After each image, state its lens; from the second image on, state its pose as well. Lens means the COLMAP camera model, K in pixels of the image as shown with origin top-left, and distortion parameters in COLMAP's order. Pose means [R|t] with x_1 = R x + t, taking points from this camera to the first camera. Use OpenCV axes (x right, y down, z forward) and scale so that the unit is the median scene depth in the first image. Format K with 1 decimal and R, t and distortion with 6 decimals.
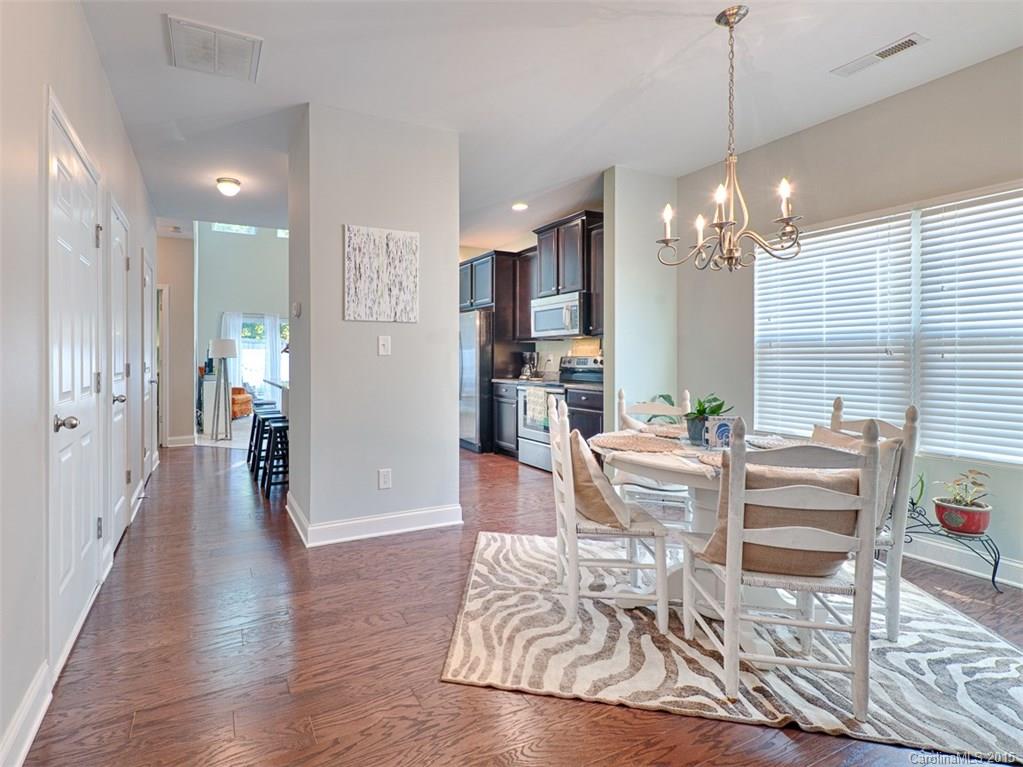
lens RADIAL K [[467.2, 0, 509.5], [0, 467.2, 364.2], [0, 0, 1]] dist [0.020694, -0.001089]
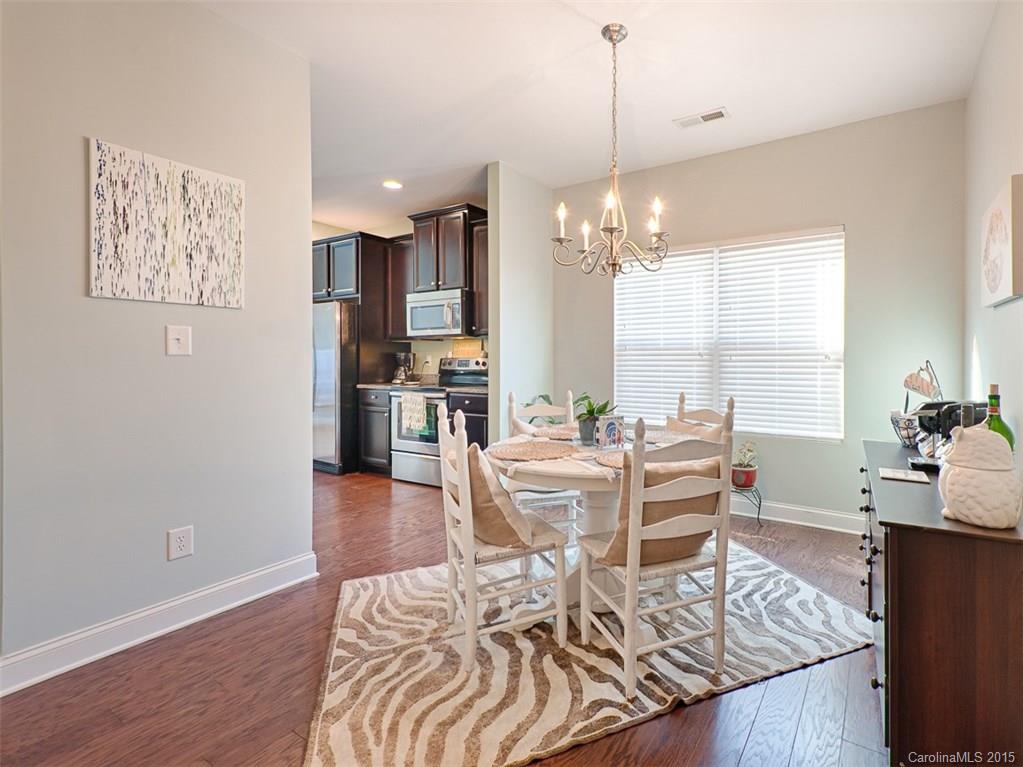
lens RADIAL K [[449.1, 0, 590.4], [0, 449.1, 362.7], [0, 0, 1]] dist [0.022973, -0.007247]
pose [[0.900955, -0.003568, 0.433898, -0.019309], [0.006439, 0.999966, -0.005147, -0.001080], [-0.433865, 0.007431, 0.900947, 0.136284]]
